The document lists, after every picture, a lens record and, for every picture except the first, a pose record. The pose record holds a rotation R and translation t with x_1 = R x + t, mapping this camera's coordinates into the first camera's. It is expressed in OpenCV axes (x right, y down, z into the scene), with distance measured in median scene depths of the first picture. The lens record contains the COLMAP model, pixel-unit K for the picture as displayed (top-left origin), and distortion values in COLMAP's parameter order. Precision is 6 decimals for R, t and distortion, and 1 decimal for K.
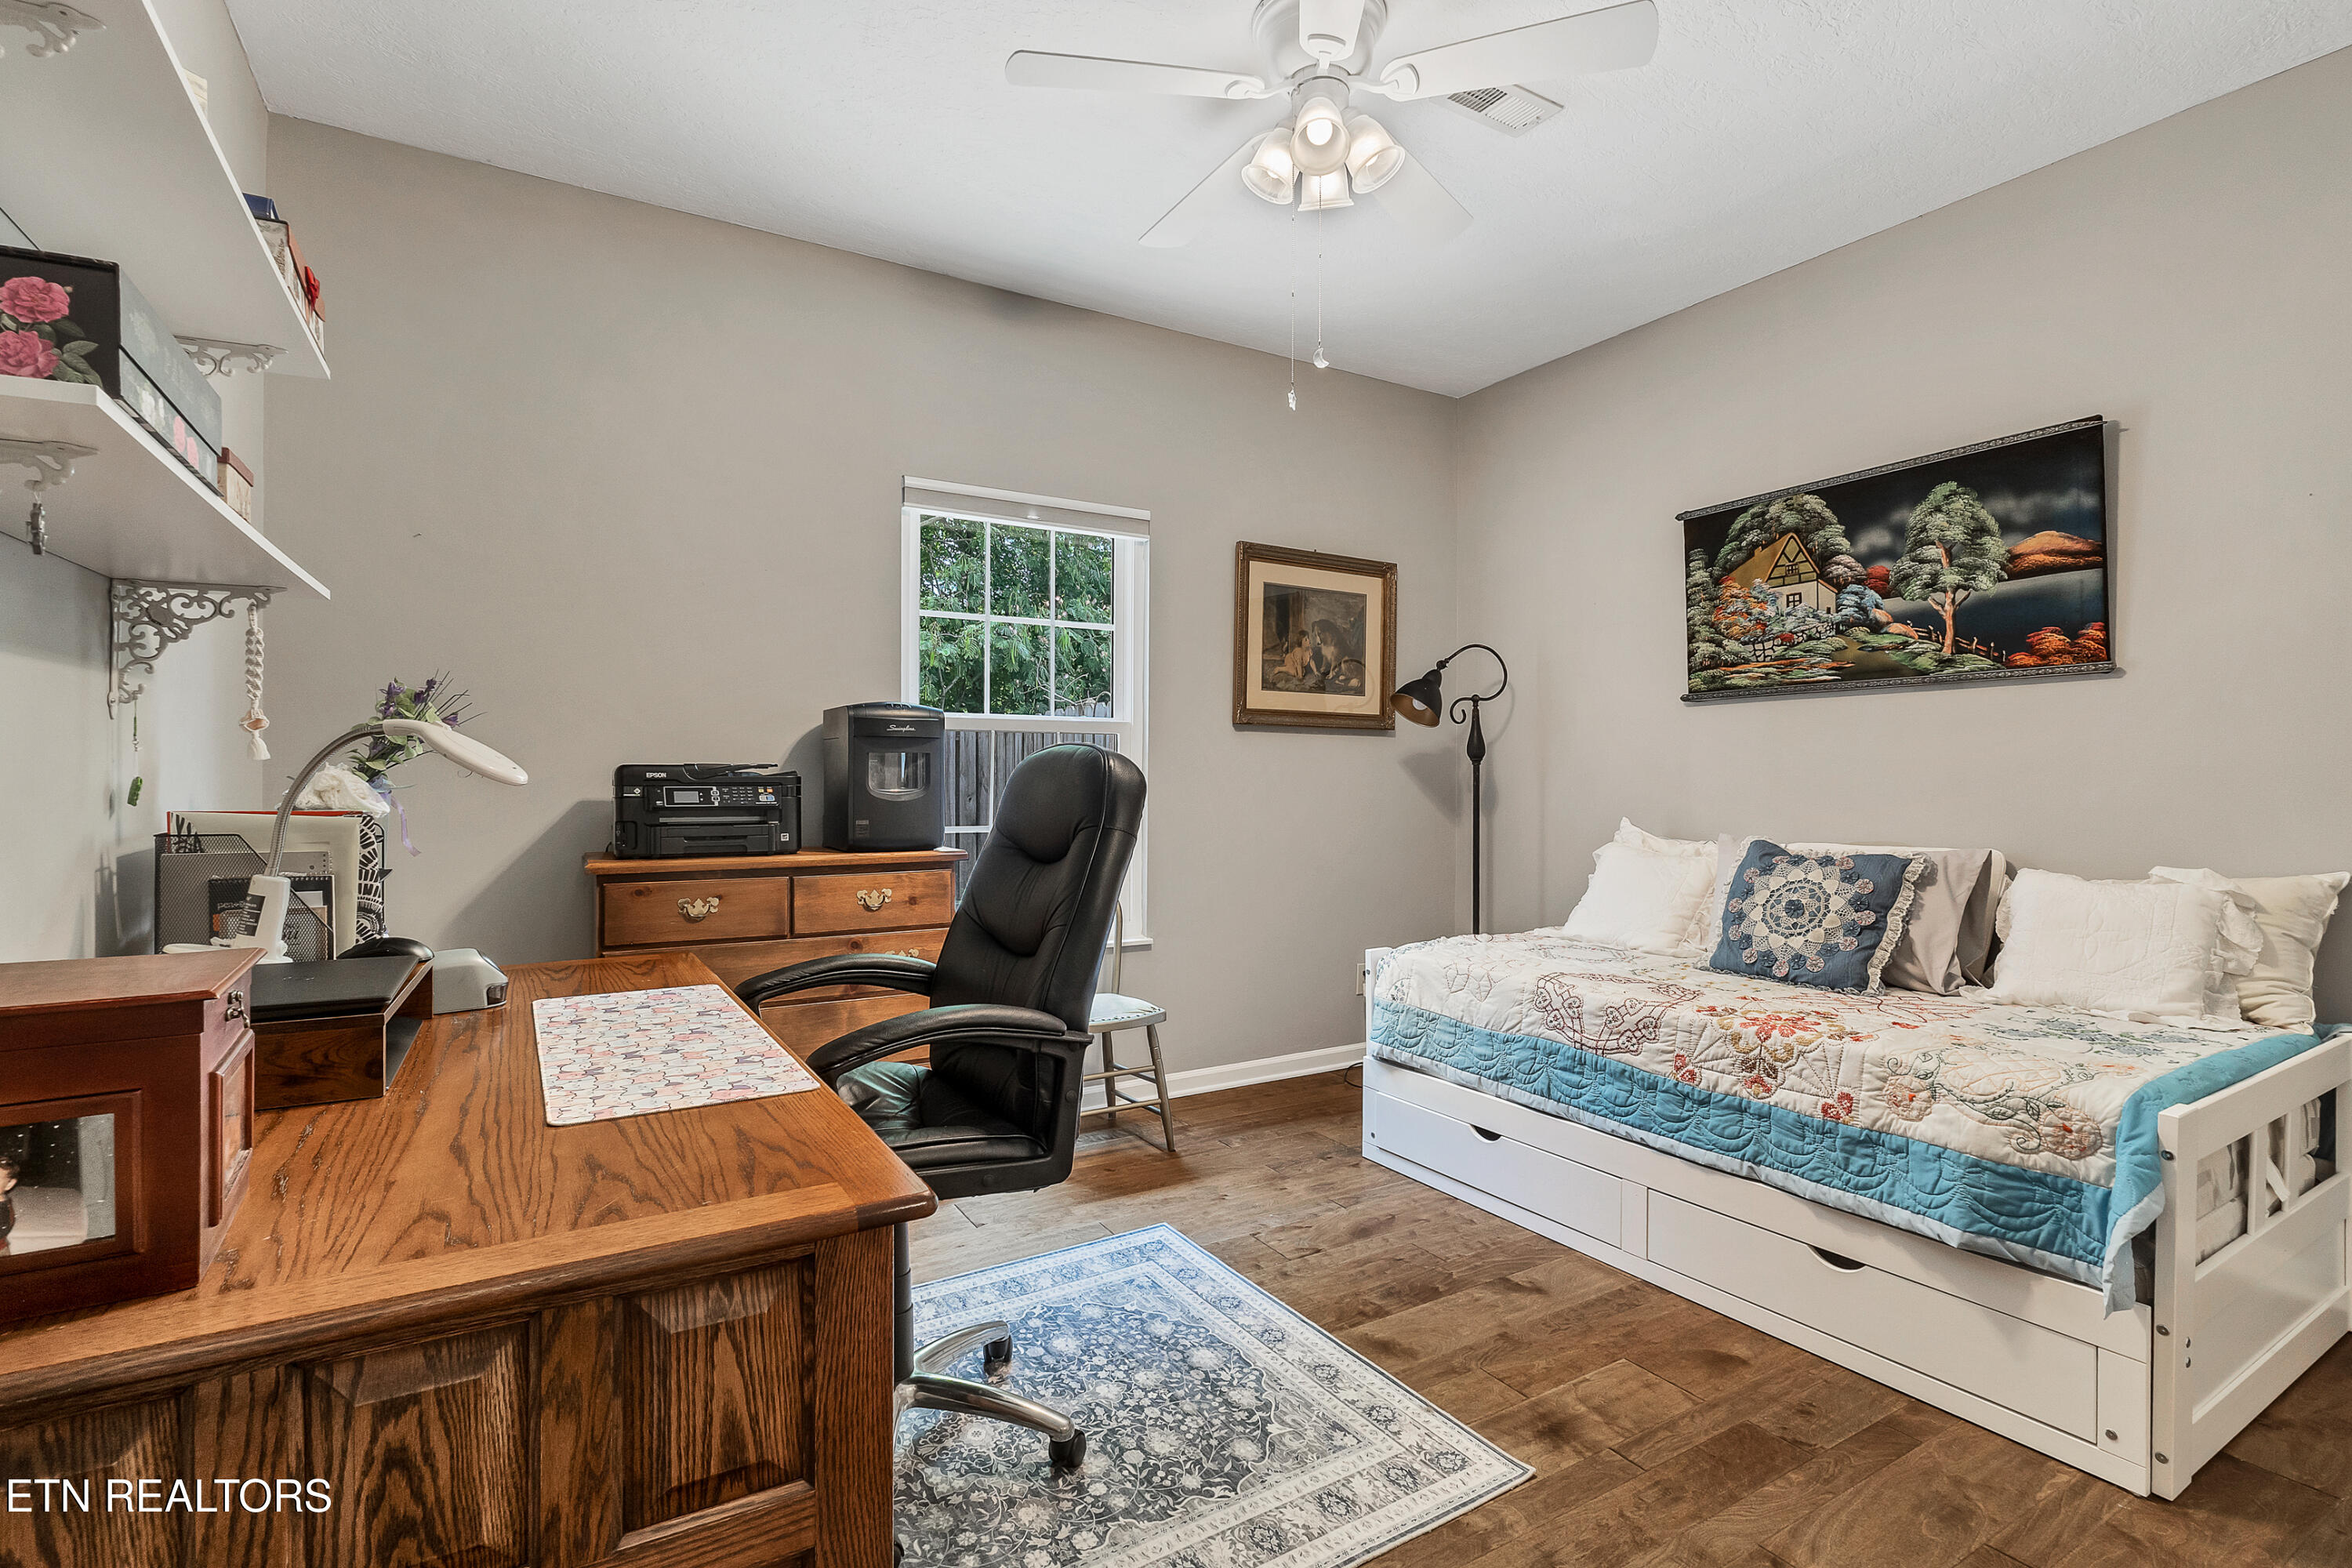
lens RADIAL K [[1070.6, 0, 1168.2], [0, 1070.6, 786.2], [0, 0, 1]] dist [-0.002661, -0.000161]
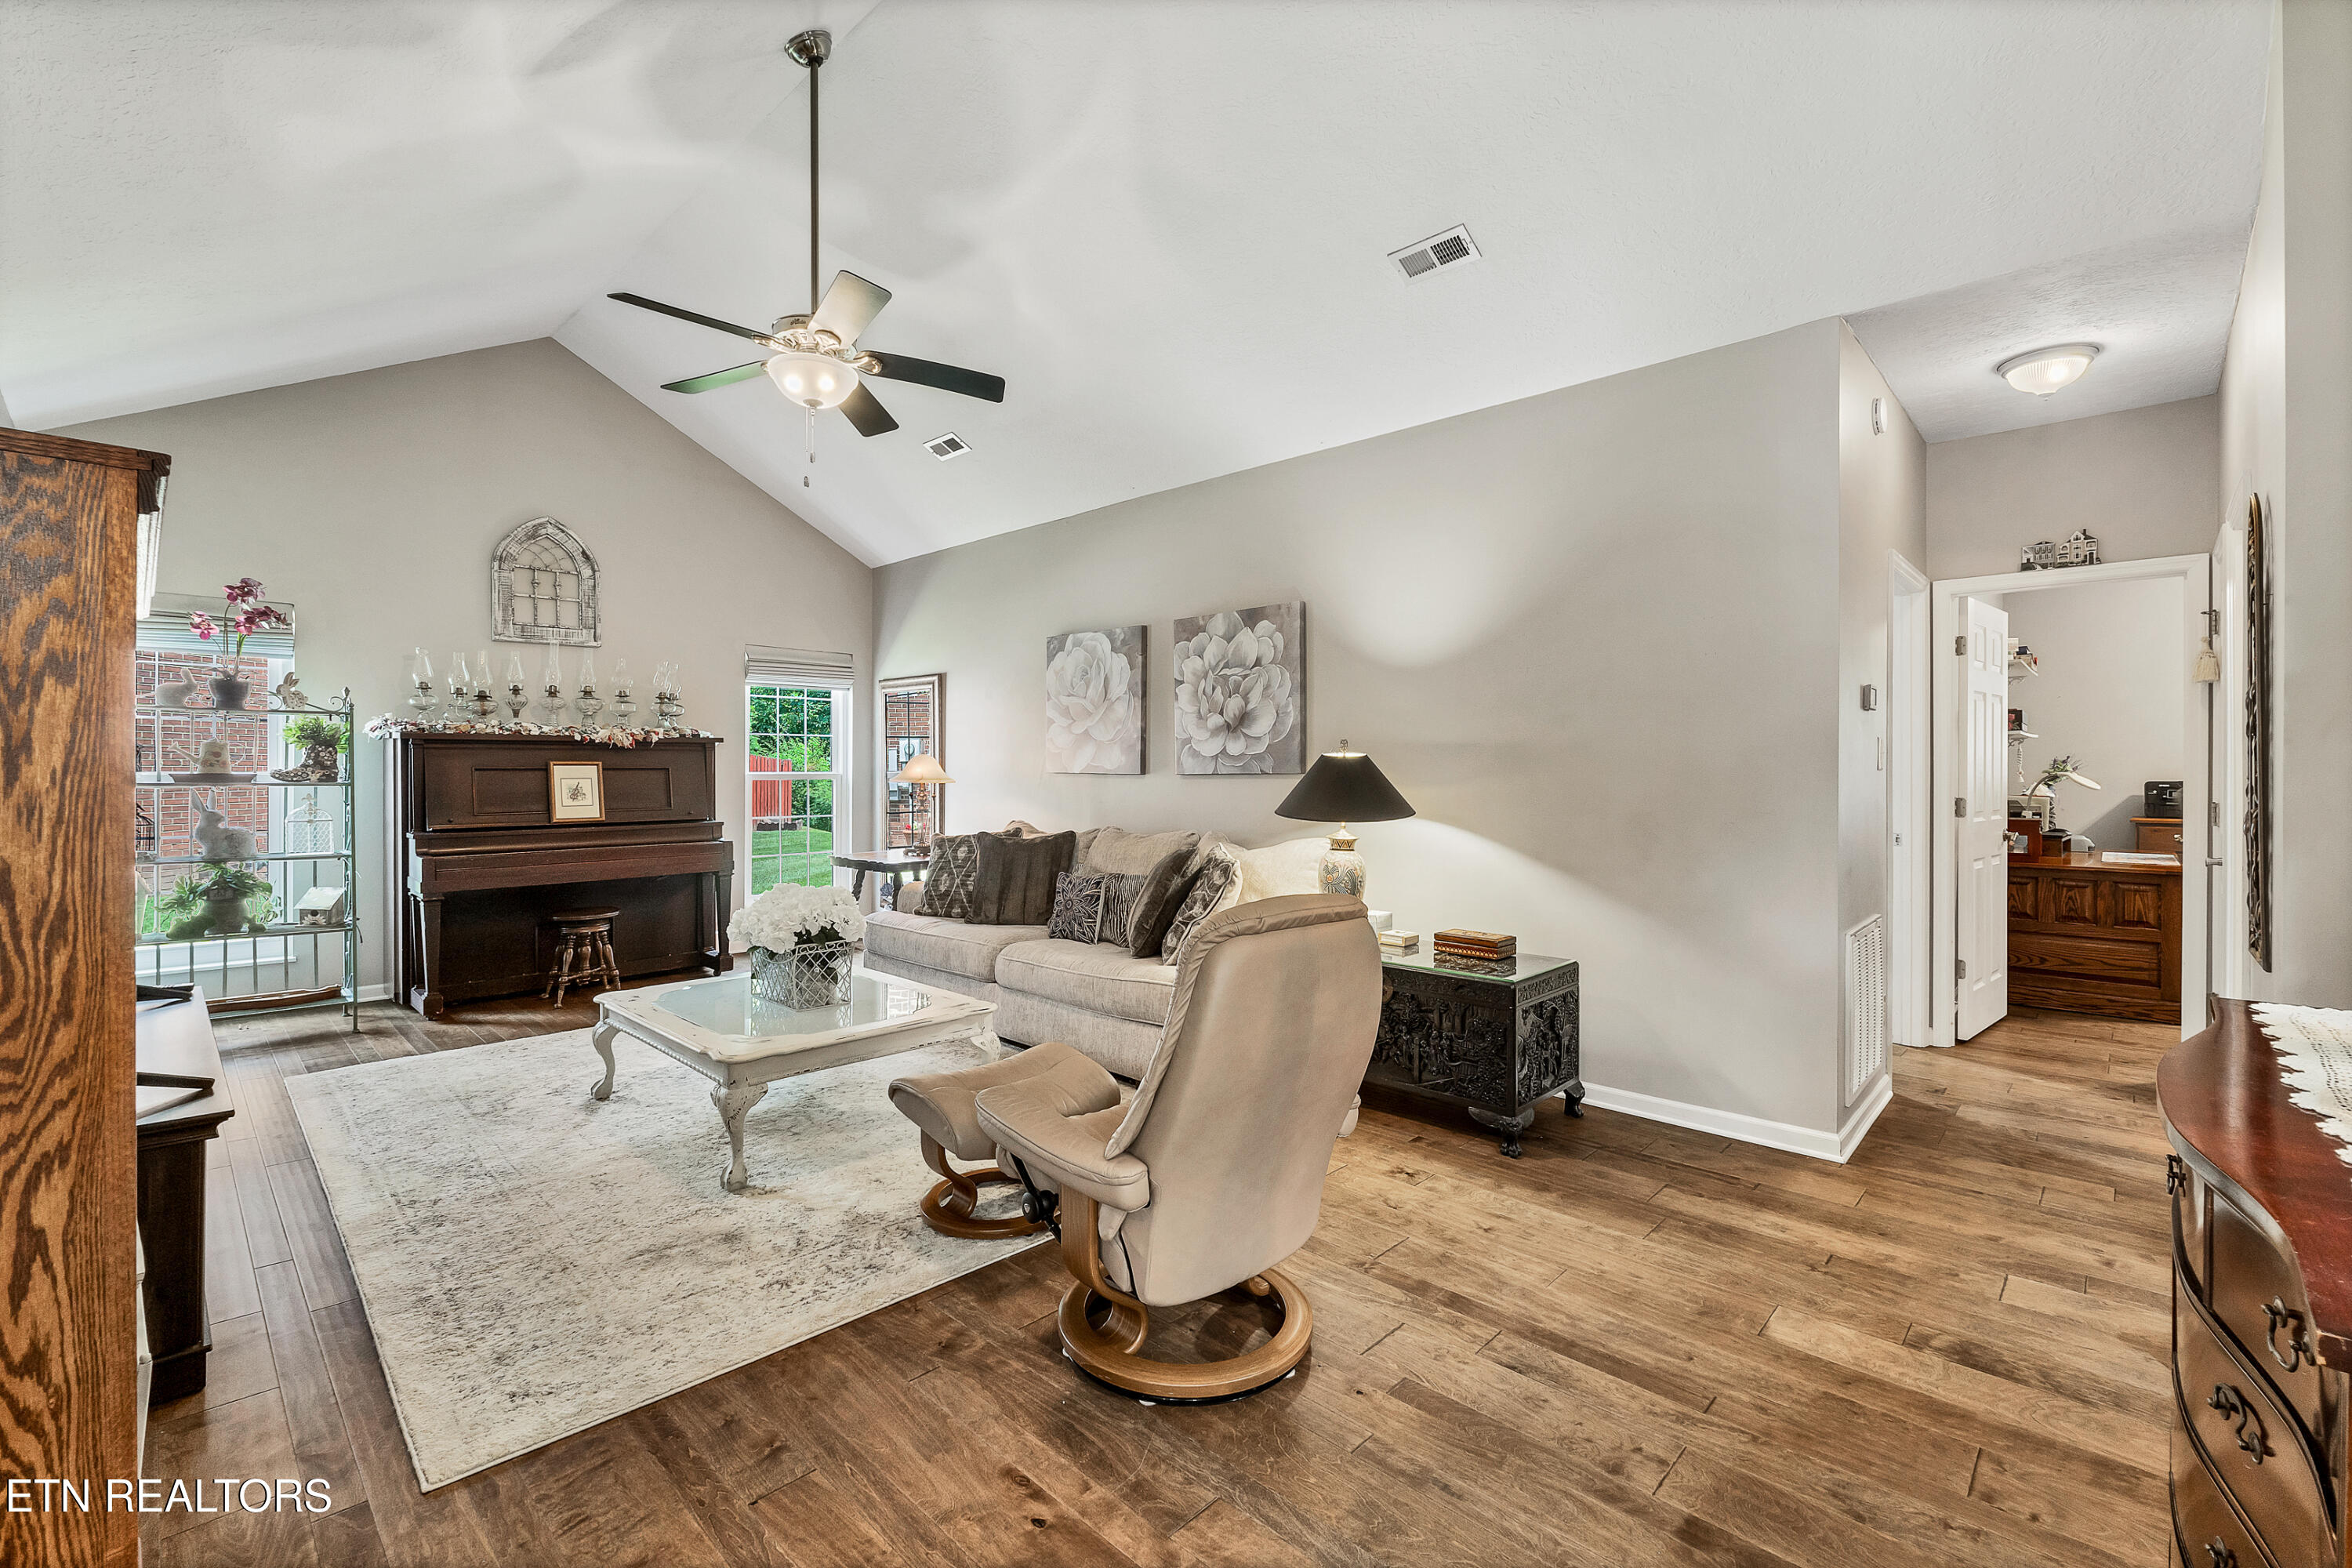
lens RADIAL K [[1014.0, 0, 1164.9], [0, 1014.0, 783.0], [0, 0, 1]] dist [-0.010135, -0.000060]
pose [[0.247052, -0.007173, -0.968976, 3.135018], [0.004403, 0.999971, -0.006279, -0.030251], [0.968992, -0.002715, 0.247076, -4.770904]]
